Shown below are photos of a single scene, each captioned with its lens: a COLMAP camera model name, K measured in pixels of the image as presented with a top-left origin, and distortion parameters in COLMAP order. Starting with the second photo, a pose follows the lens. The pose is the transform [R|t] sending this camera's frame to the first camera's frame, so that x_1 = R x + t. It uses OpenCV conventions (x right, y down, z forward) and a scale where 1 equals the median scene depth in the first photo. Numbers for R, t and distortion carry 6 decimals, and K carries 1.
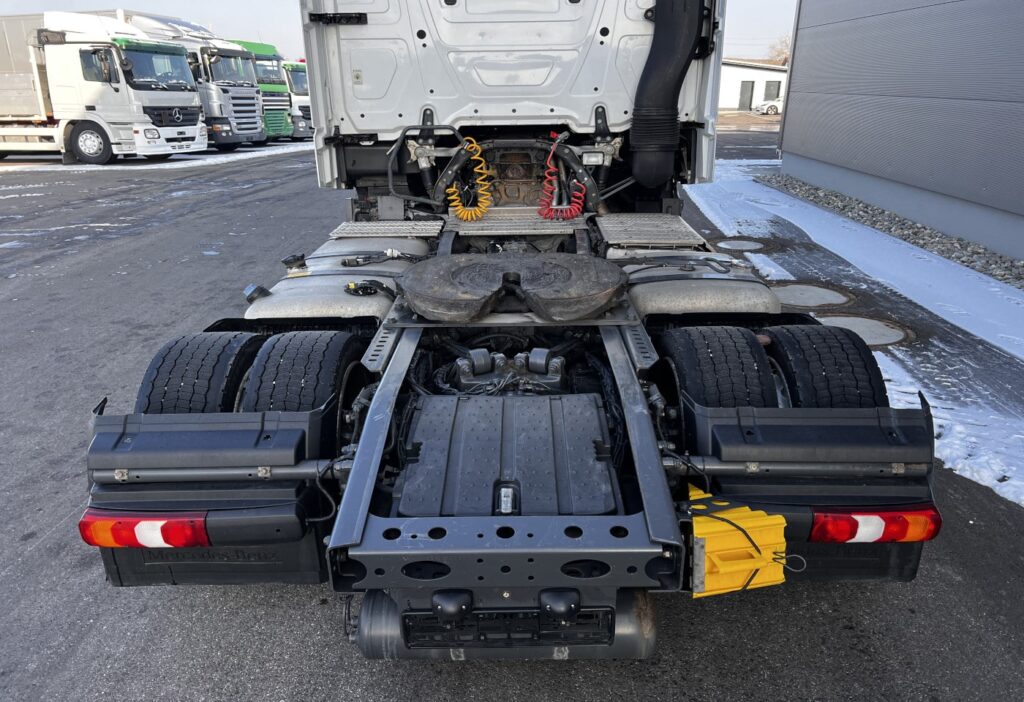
lens RADIAL K [[762.6, 0, 511.3], [0, 762.6, 375.8], [0, 0, 1]] dist [0.031894, -0.010443]
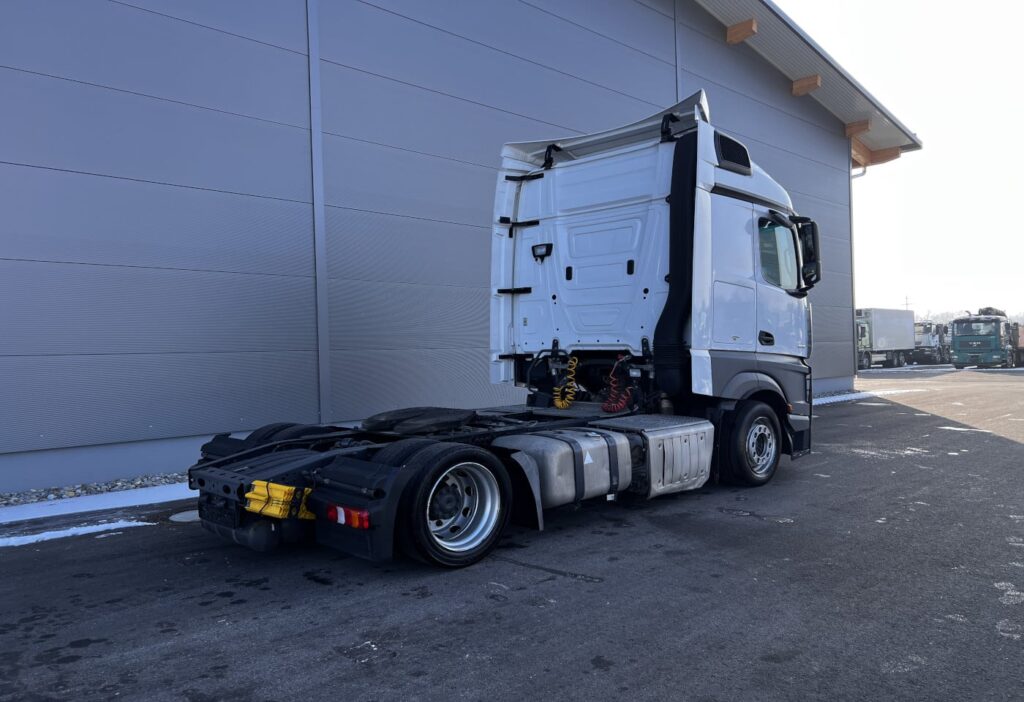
lens RADIAL K [[746.5, 0, 506.1], [0, 746.5, 354.5], [0, 0, 1]] dist [0.091114, -0.088304]
pose [[0.697506, 0.018859, -0.716330, 0.900611], [-0.253708, 0.941400, -0.222257, 0.050651], [0.670162, 0.336764, 0.661417, -0.084308]]
